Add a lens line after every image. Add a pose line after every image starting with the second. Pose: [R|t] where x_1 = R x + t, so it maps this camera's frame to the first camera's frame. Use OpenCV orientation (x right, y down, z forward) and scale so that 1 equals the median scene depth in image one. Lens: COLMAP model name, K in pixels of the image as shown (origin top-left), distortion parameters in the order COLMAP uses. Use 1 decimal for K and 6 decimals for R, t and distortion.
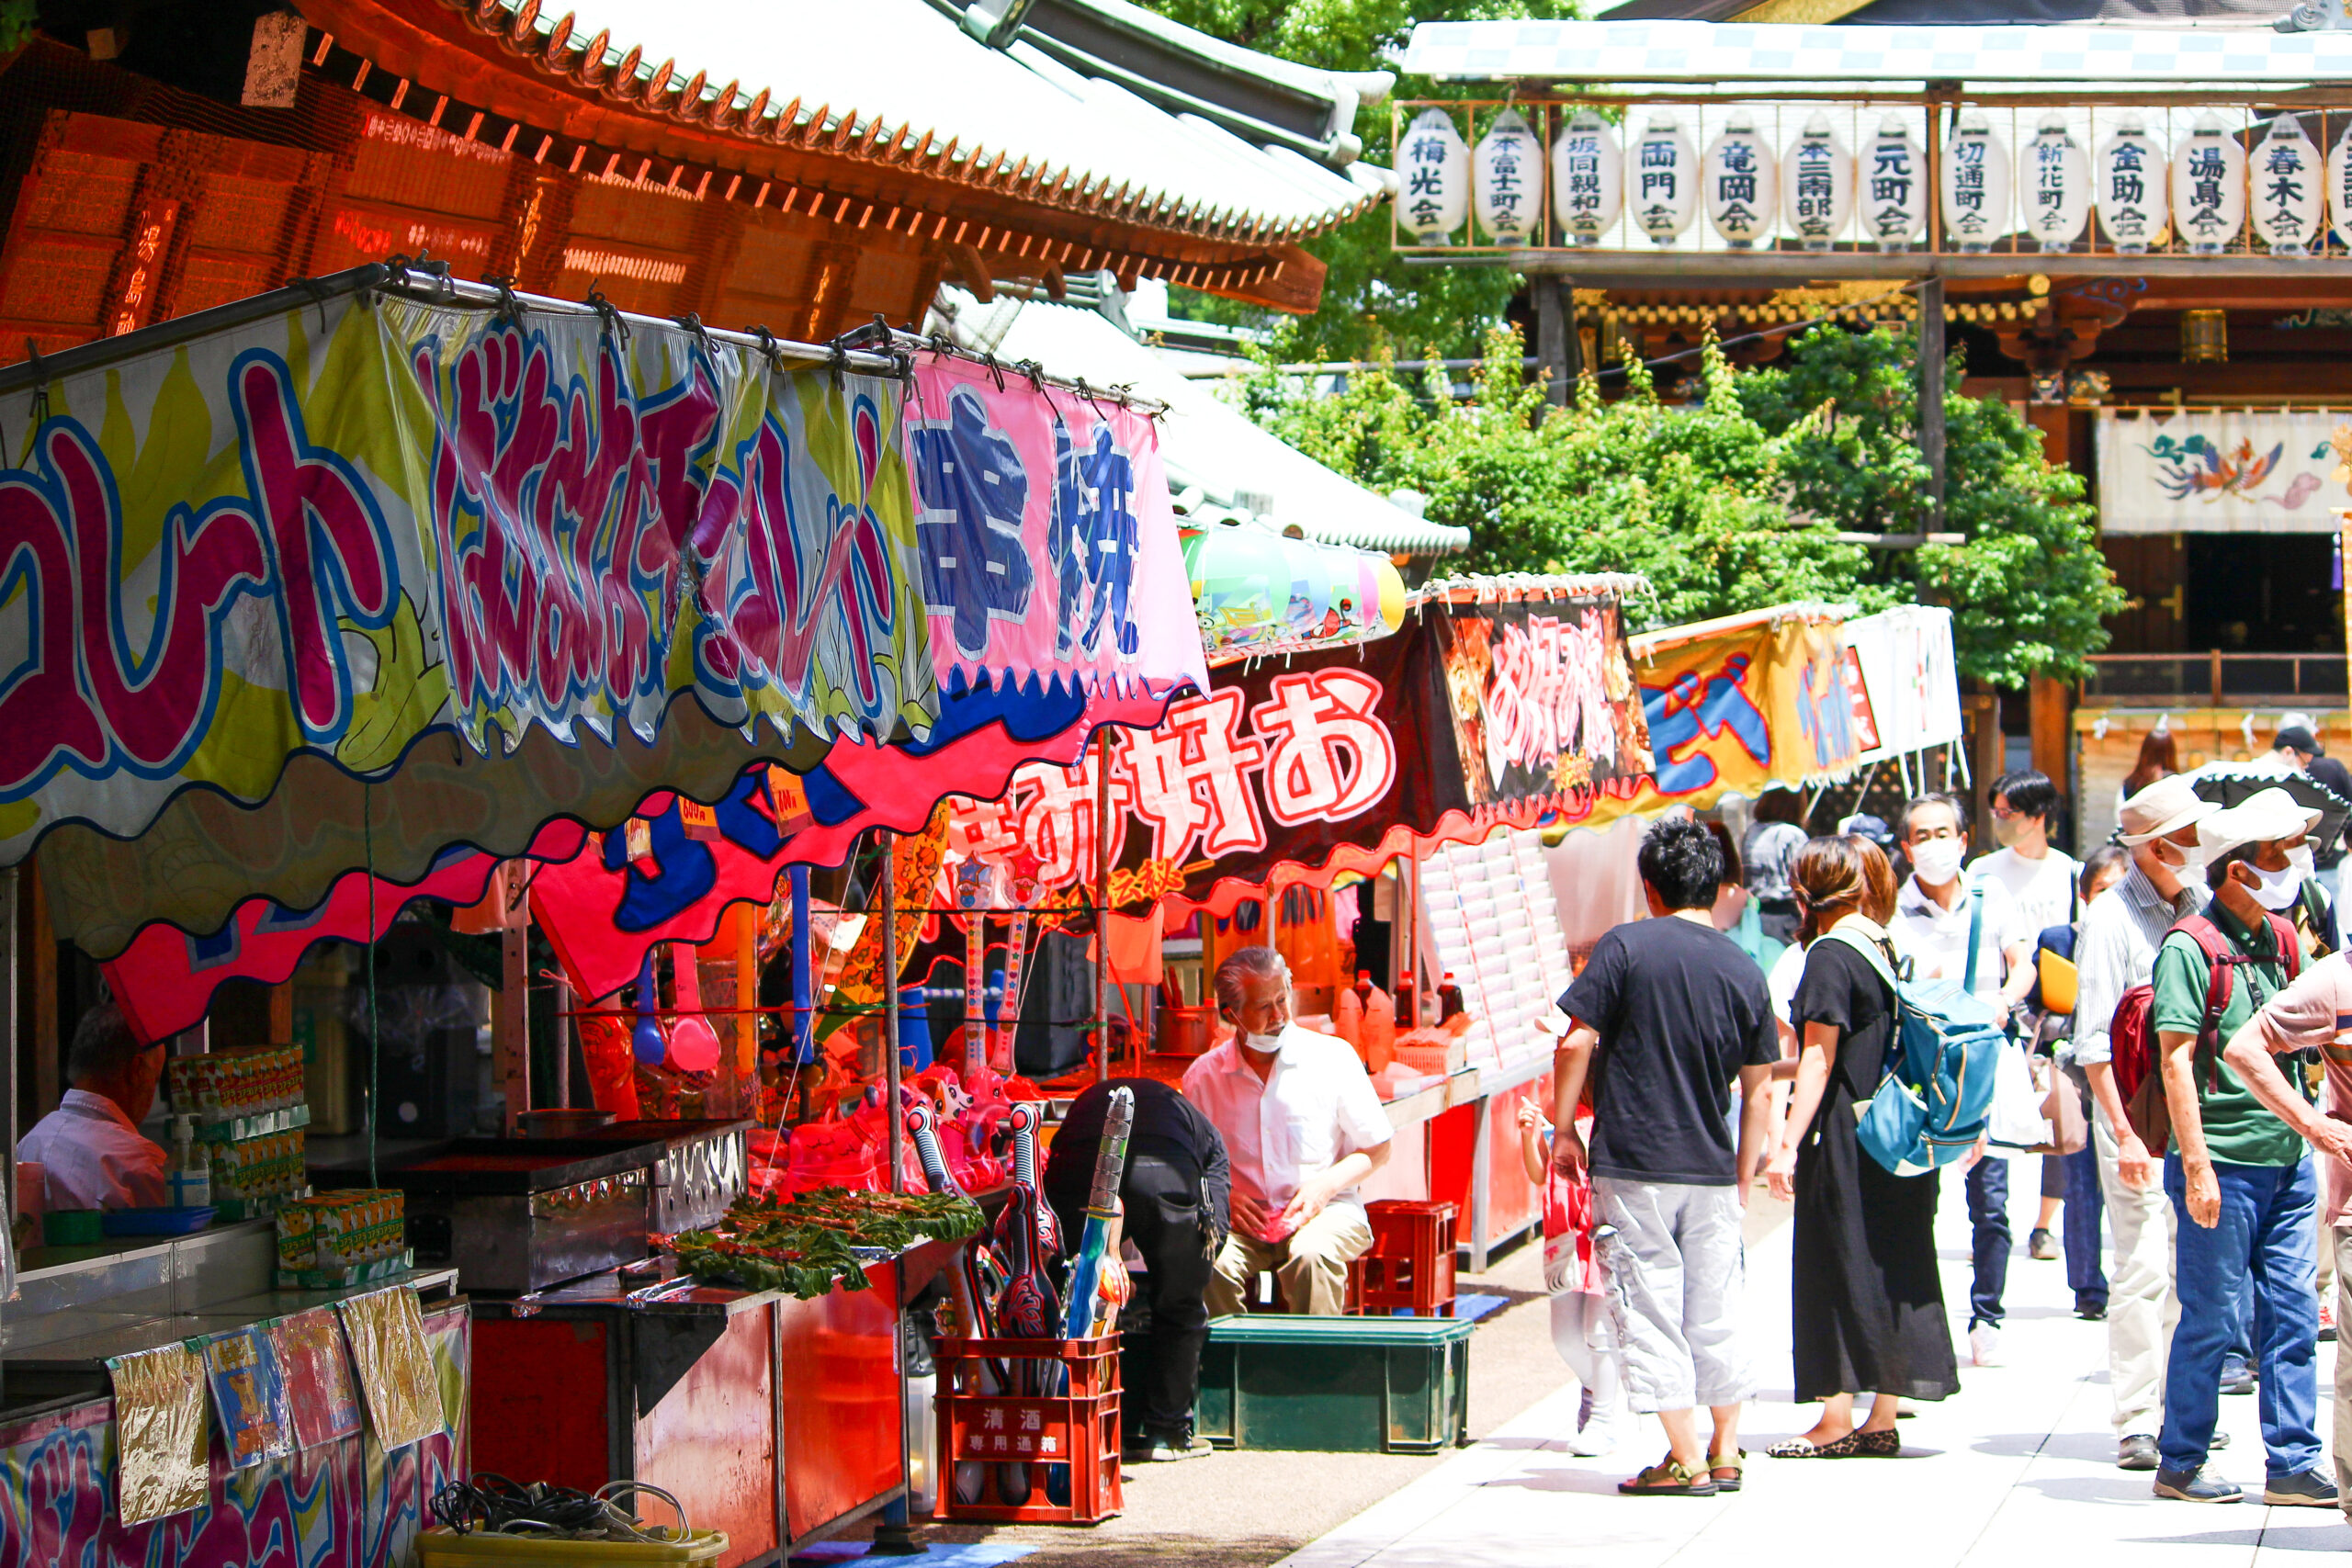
lens RADIAL K [[6126.6, 0, 1176.0], [0, 6126.6, 784.0], [0, 0, 1]] dist [-0.041957, -4.896439]
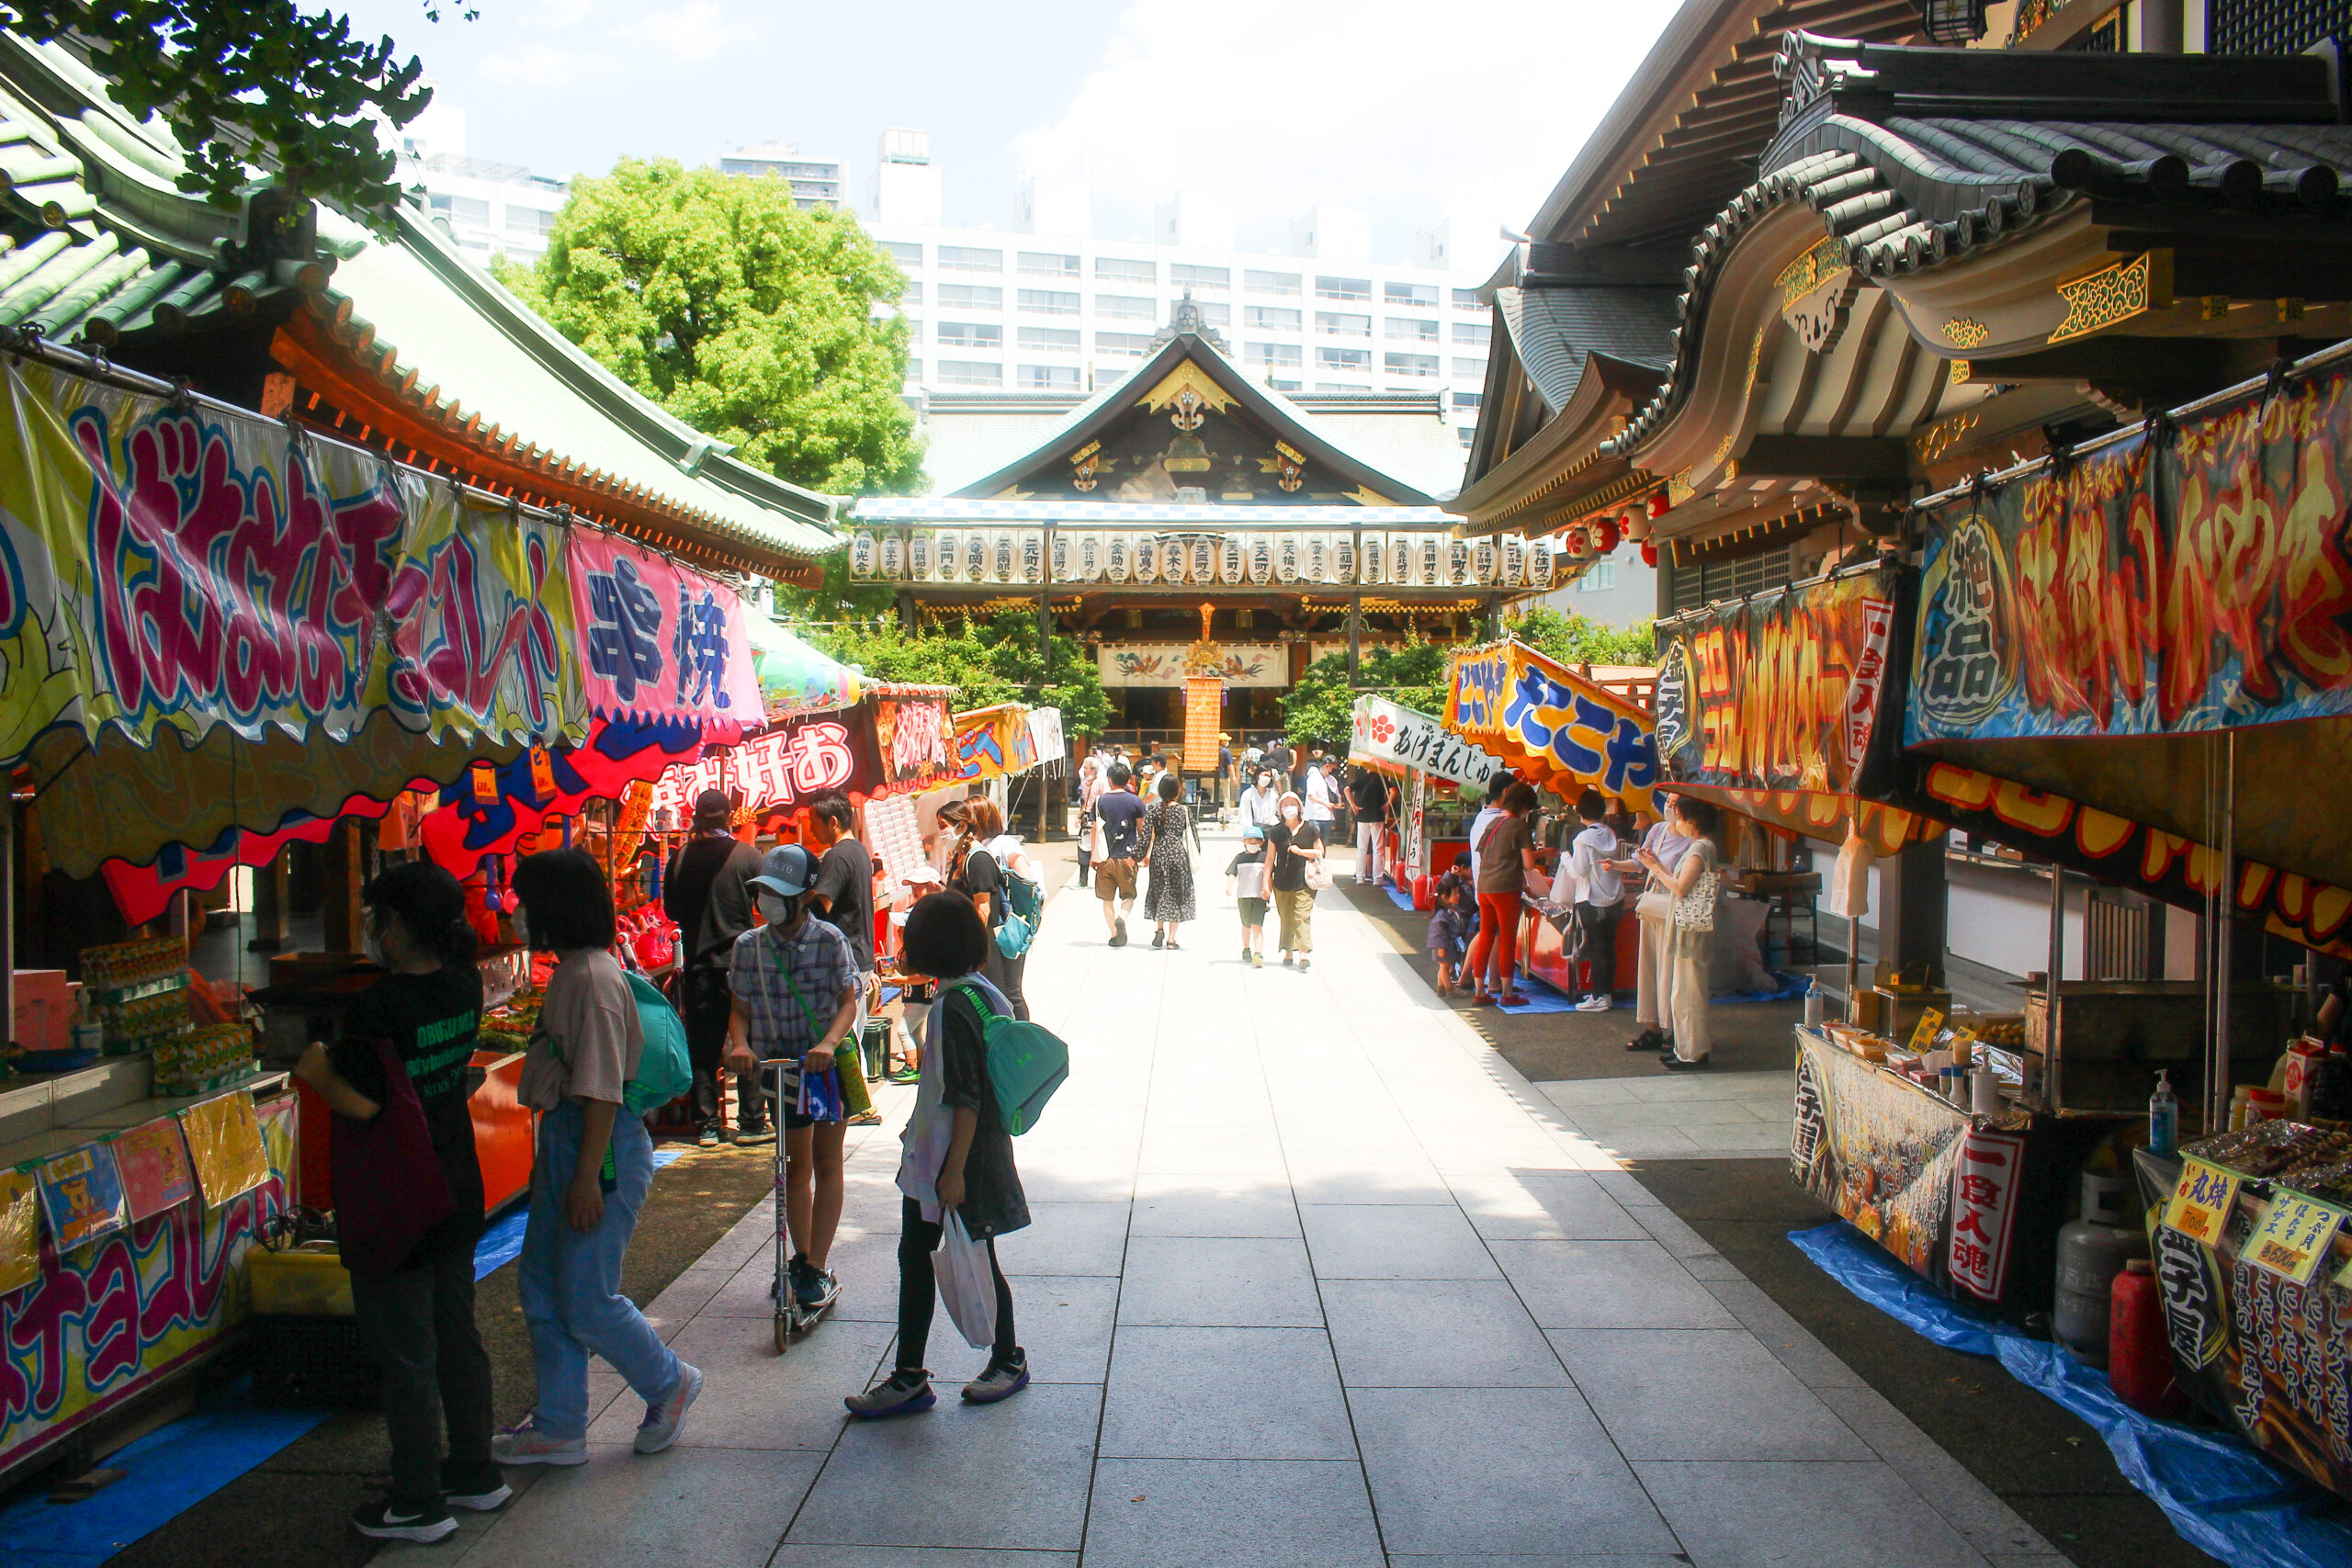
lens RADIAL K [[1934.3, 0, 1176.0], [0, 1934.3, 784.0], [0, 0, 1]] dist [-0.216008, 0.191447]
pose [[0.979225, -0.004000, 0.202737, 0.008459], [0.003146, 0.999985, 0.004535, 0.000835], [-0.202752, -0.003803, 0.979223, 0.288621]]
